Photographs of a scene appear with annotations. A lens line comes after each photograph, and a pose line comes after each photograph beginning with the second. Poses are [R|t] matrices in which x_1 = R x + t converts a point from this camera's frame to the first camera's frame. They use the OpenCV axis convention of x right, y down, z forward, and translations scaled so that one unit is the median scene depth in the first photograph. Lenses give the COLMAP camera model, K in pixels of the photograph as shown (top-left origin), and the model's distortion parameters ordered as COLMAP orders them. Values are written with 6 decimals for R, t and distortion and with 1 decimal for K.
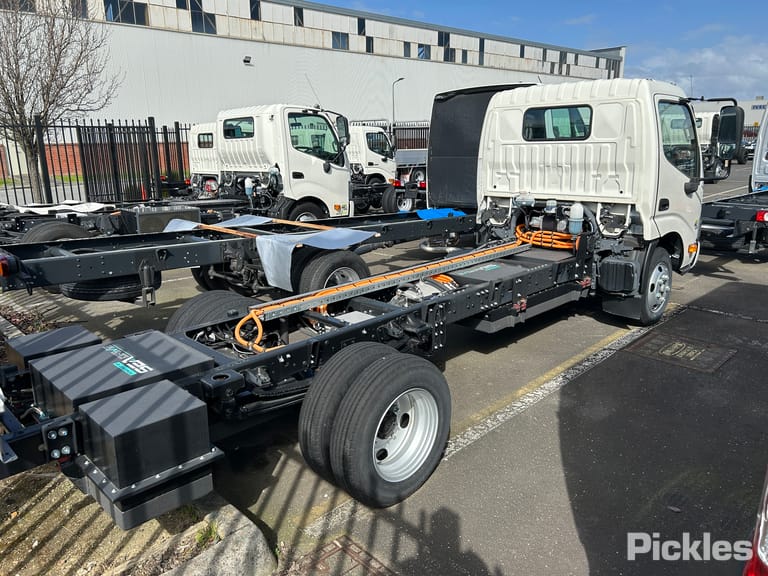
lens RADIAL K [[576.2, 0, 371.9], [0, 576.2, 276.0], [0, 0, 1]] dist [0.035880, -0.047016]
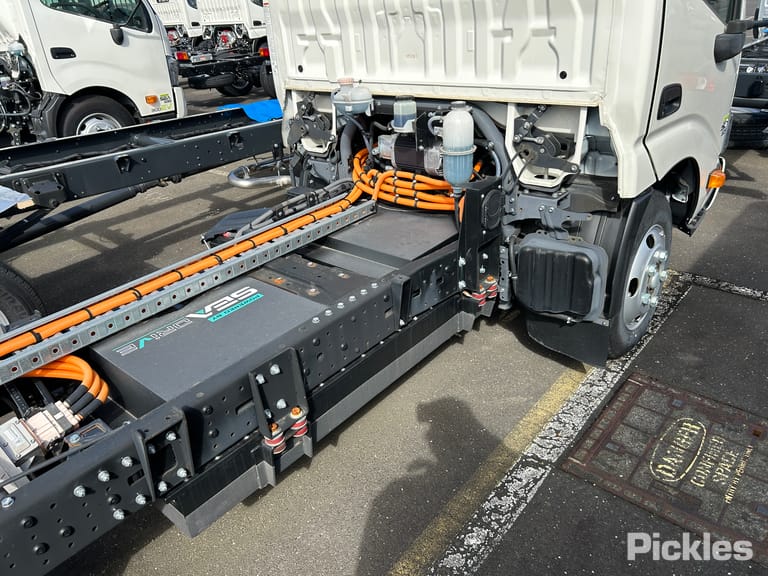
lens RADIAL K [[576.2, 0, 378.3], [0, 576.2, 273.7], [0, 0, 1]] dist [0.035880, -0.047016]
pose [[0.995226, -0.084222, 0.049304, 0.264250], [0.071284, 0.972400, 0.222163, -0.104515], [-0.066655, -0.217587, 0.973762, 0.574791]]
